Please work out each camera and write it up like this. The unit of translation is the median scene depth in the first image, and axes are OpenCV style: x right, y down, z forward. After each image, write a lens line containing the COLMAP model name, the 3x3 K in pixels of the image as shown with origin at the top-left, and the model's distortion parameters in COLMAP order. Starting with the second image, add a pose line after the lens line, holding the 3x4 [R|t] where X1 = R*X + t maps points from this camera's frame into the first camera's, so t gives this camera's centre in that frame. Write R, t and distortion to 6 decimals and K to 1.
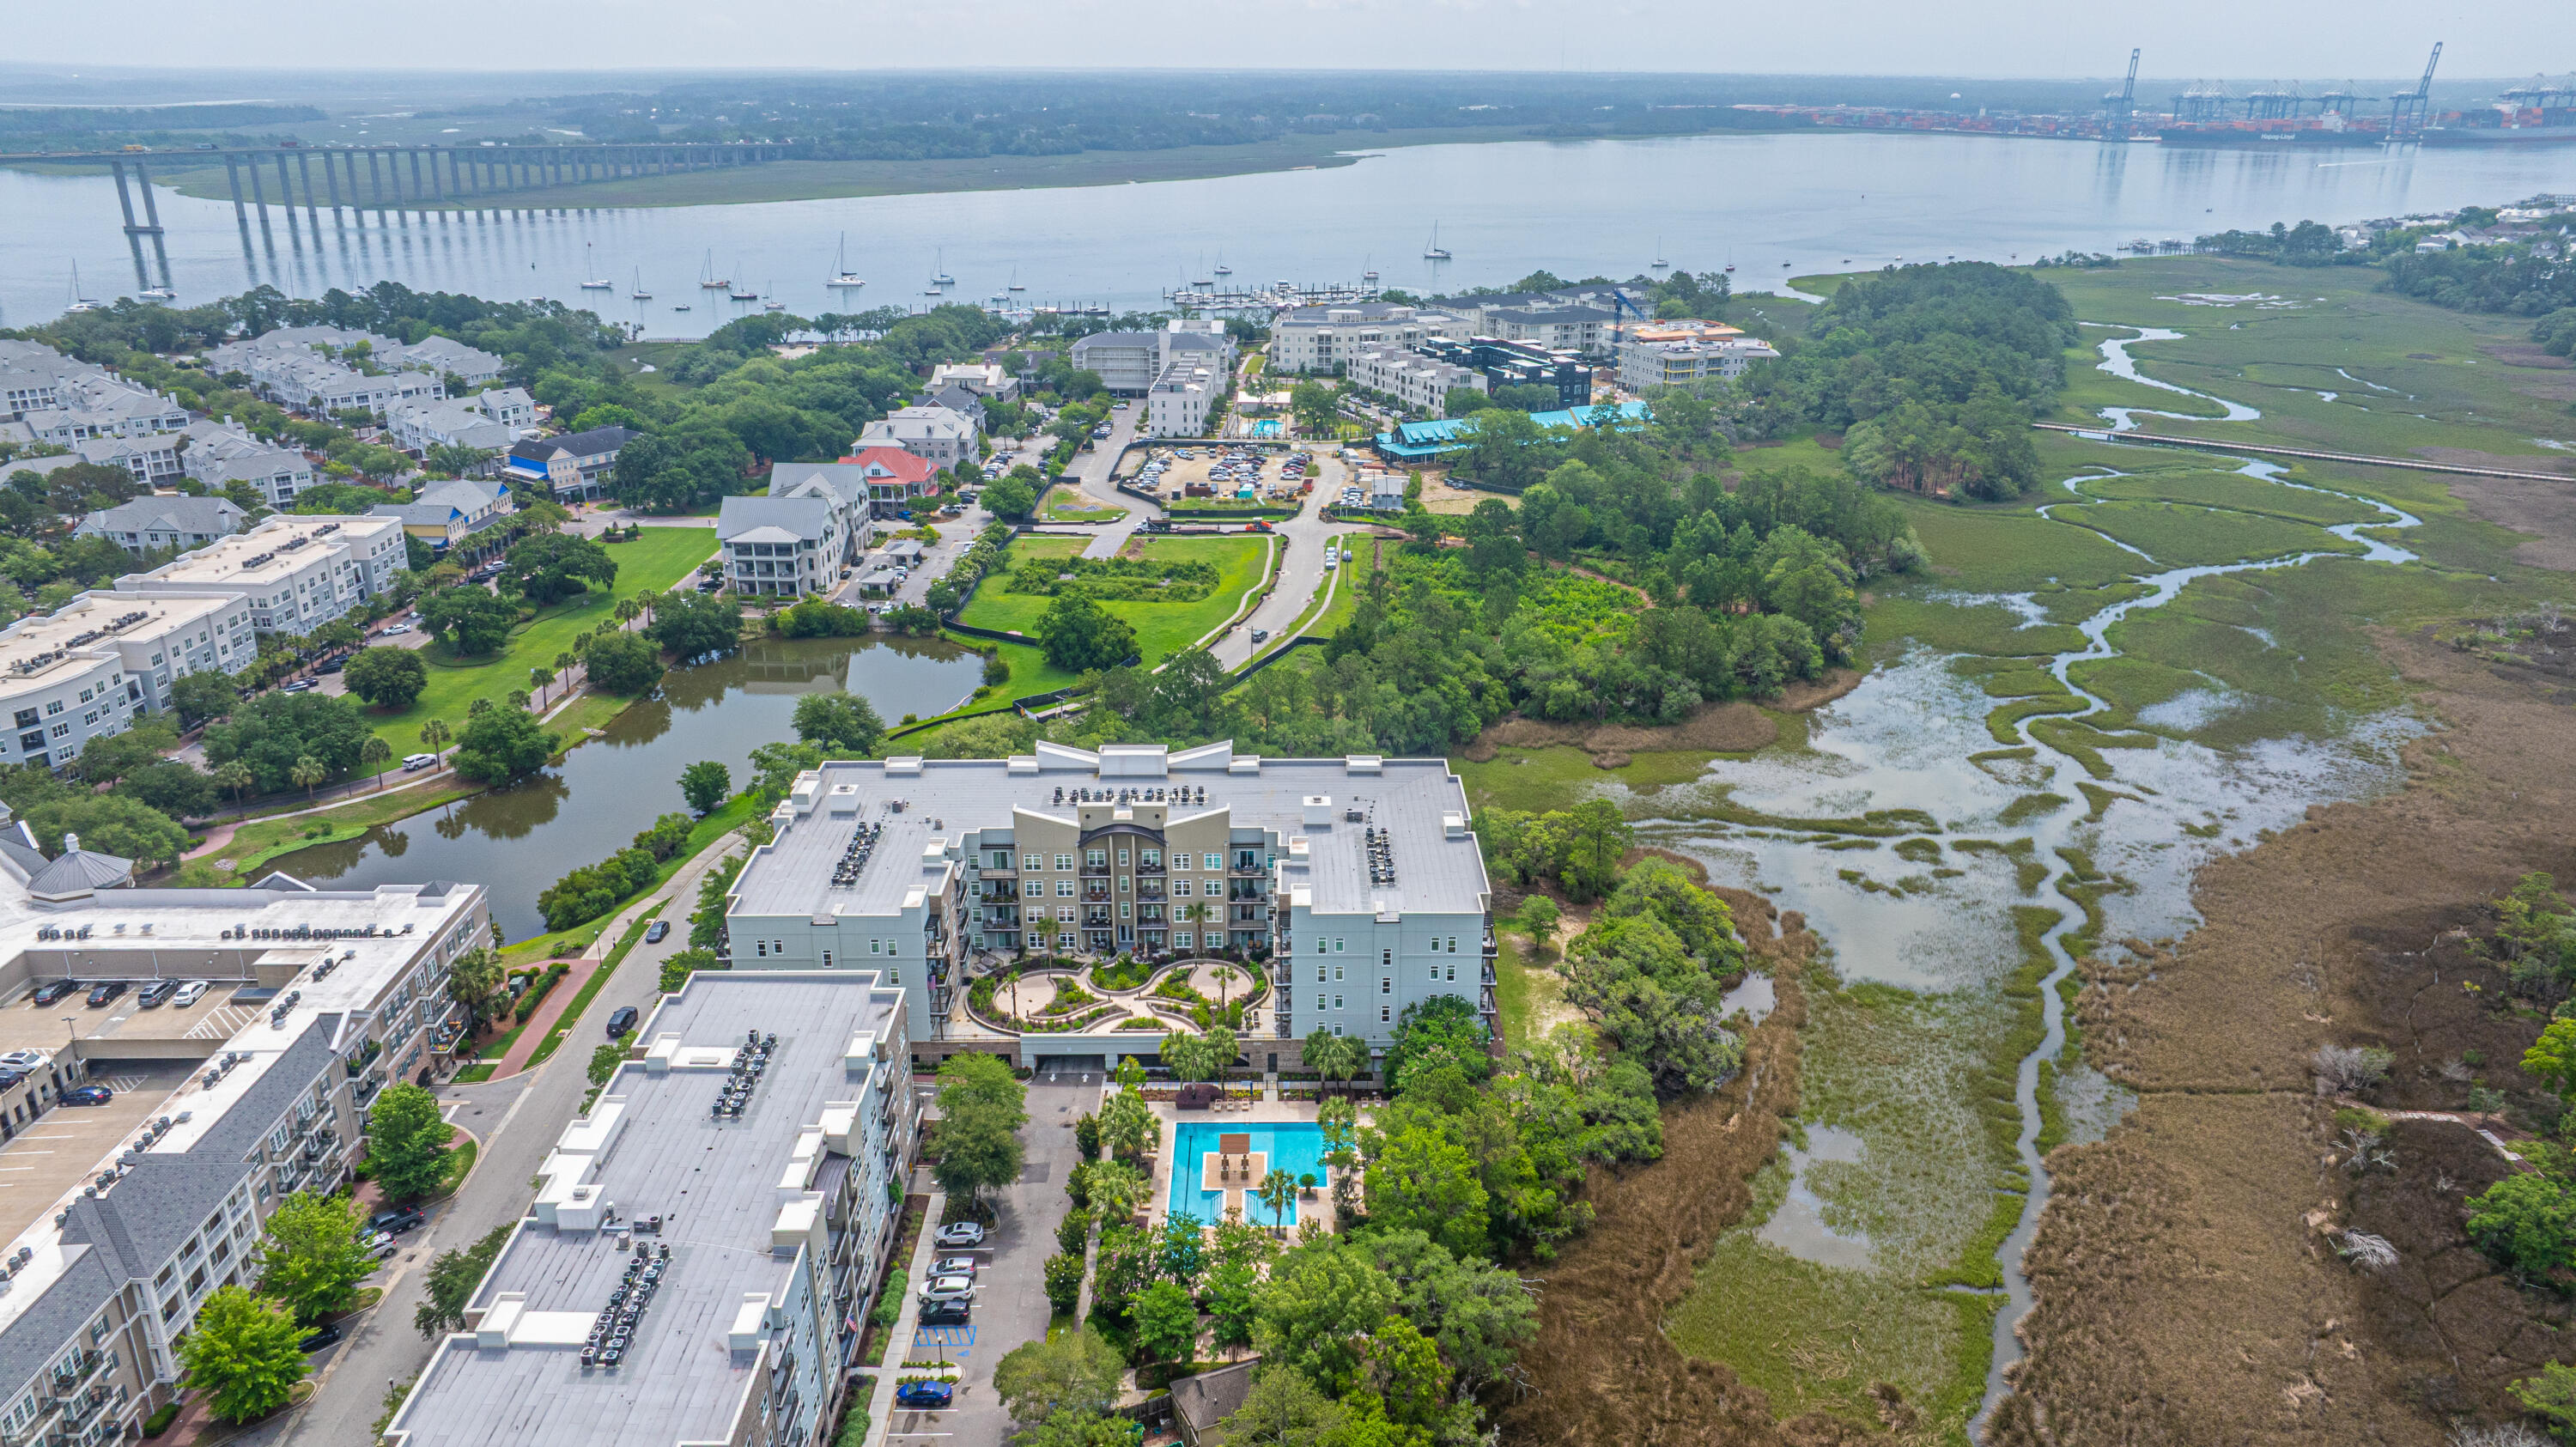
lens RADIAL K [[1811.2, 0, 1301.6], [0, 1811.2, 707.8], [0, 0, 1]] dist [-0.026645, 0.014087]
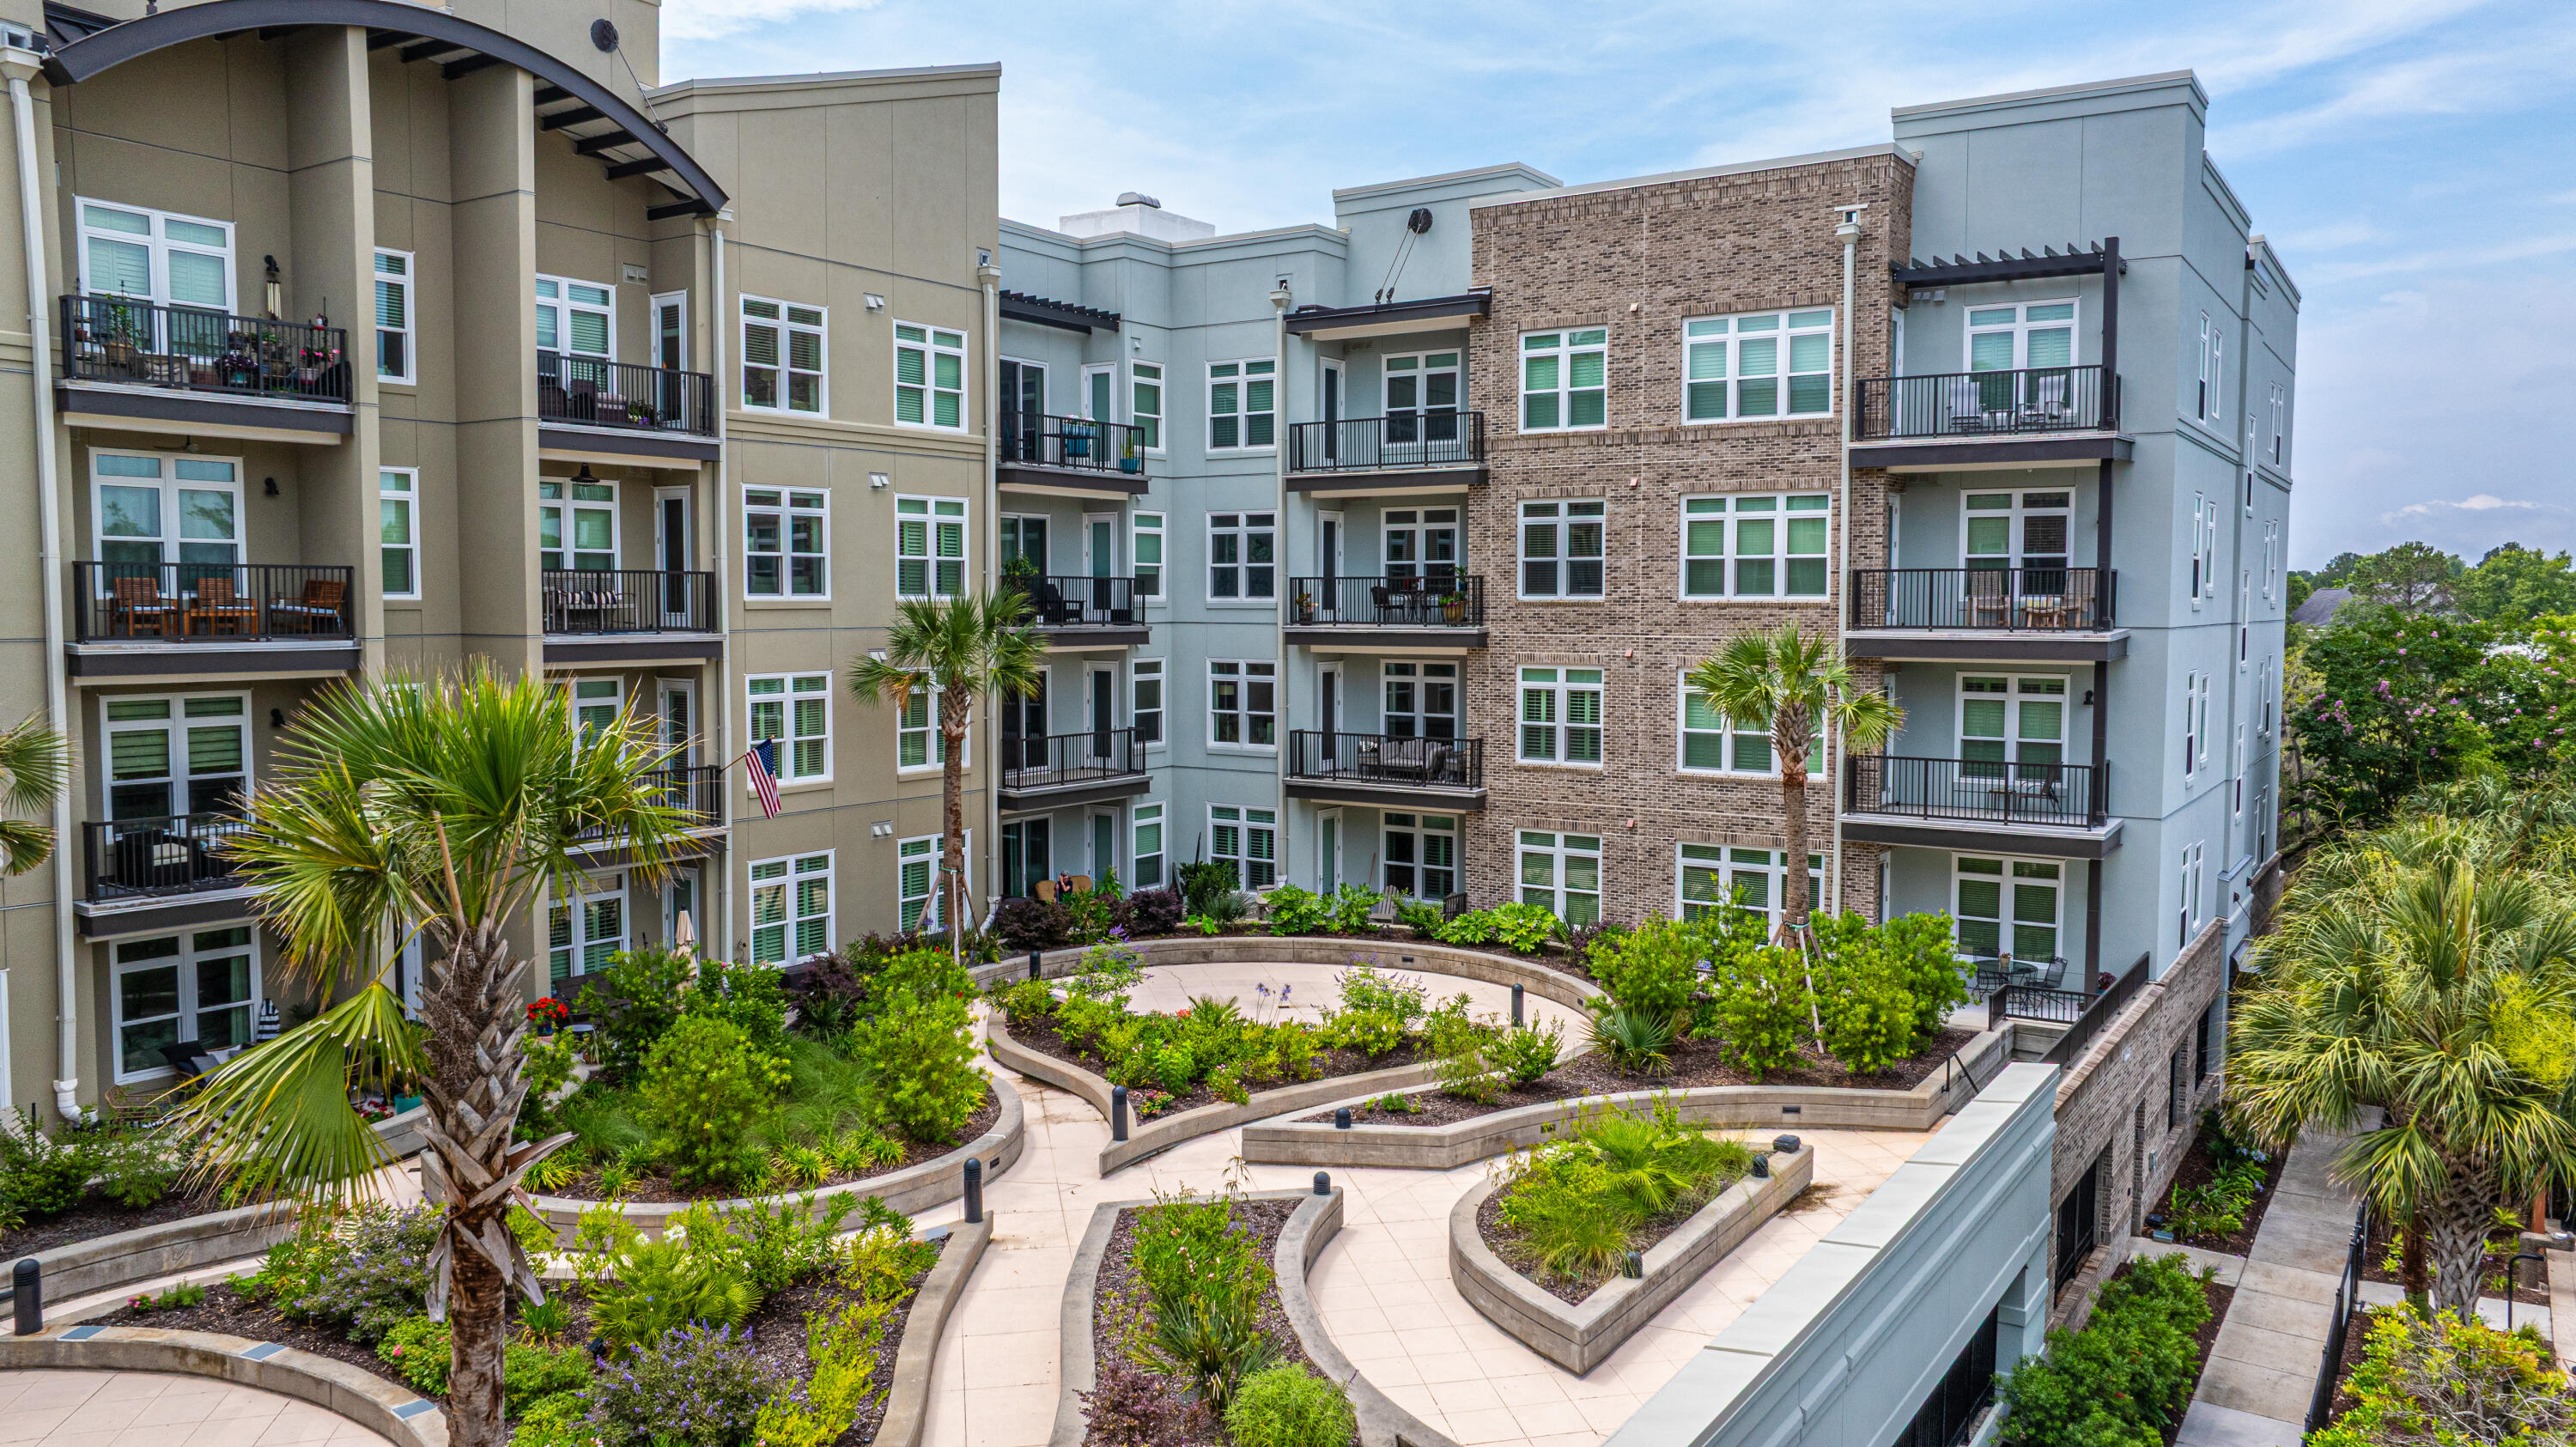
lens RADIAL K [[1775.3, 0, 1288.0], [0, 1775.3, 723.5], [0, 0, 1]] dist [-0.025934, -0.003033]
pose [[0.582400, -0.059219, 0.810742, -0.134613], [0.277418, 0.951947, -0.129752, 0.118371], [-0.764100, 0.300482, 0.570843, 0.715095]]
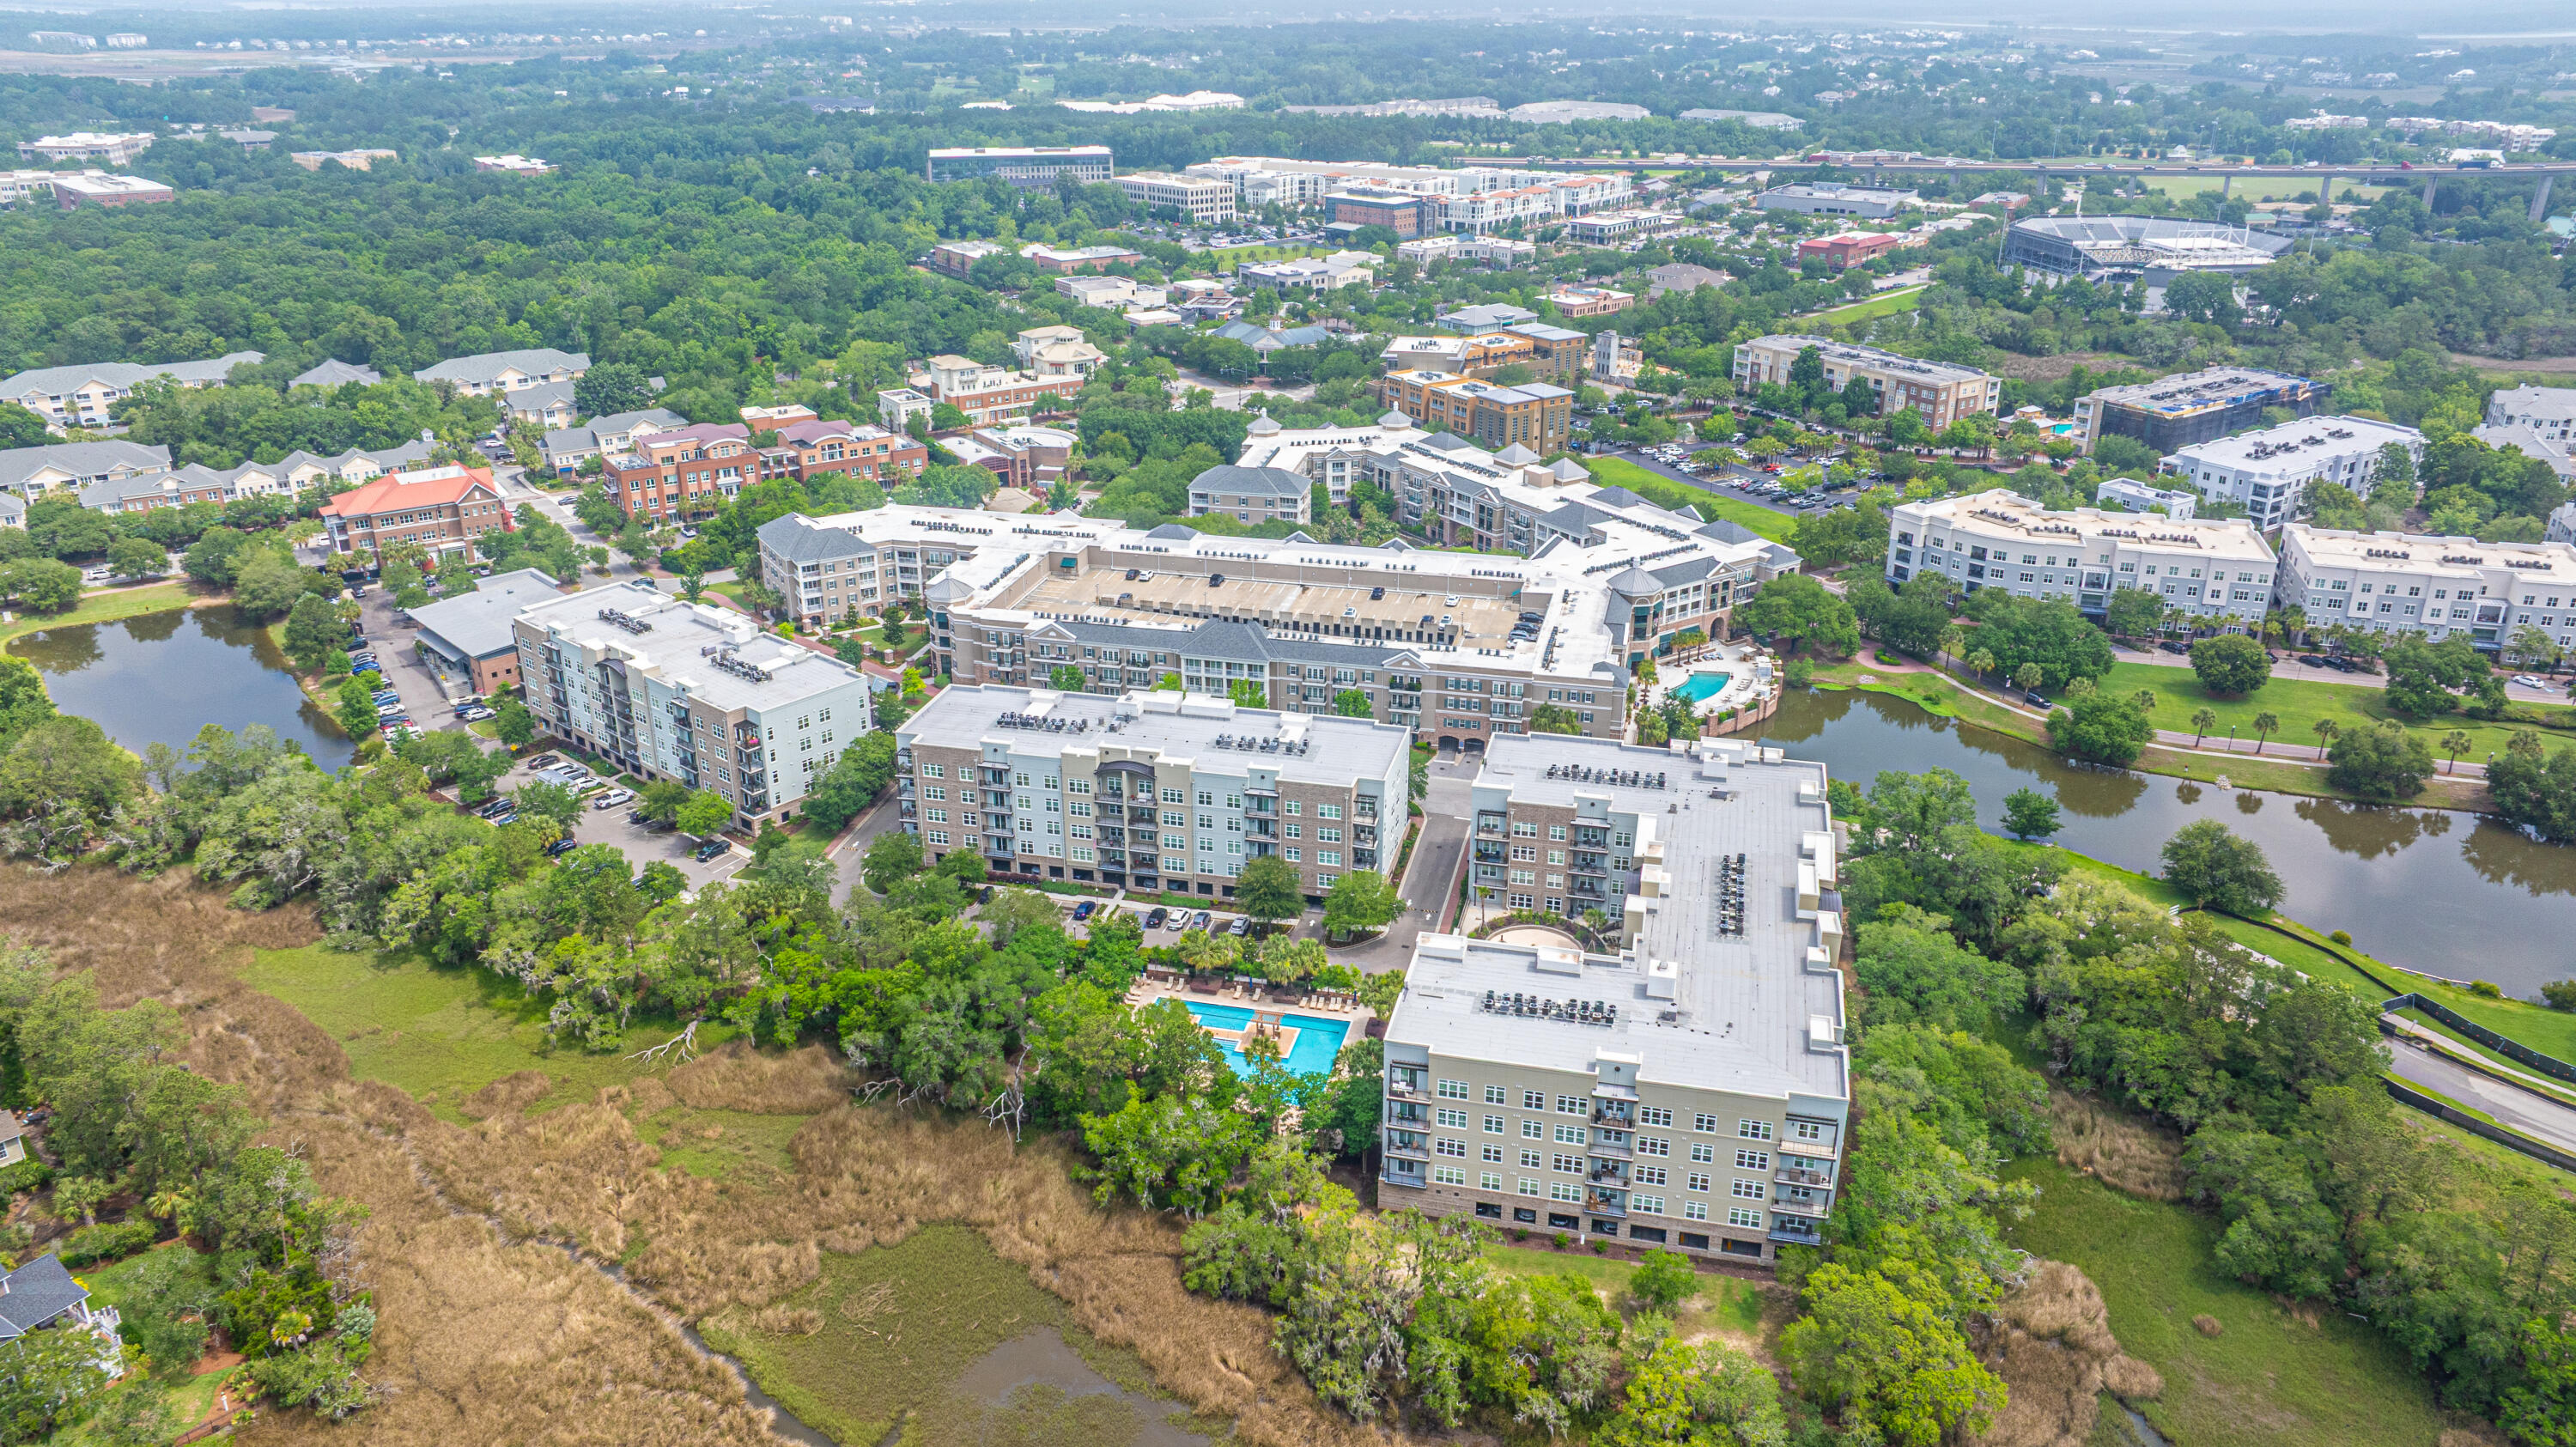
lens RADIAL K [[1811.2, 0, 1301.6], [0, 1811.2, 707.8], [0, 0, 1]] dist [-0.026645, 0.014087]
pose [[-0.248344, 0.360706, -0.899009, 0.644266], [-0.331035, 0.840605, 0.428718, -0.301394], [0.910352, 0.404073, -0.089353, 0.708170]]
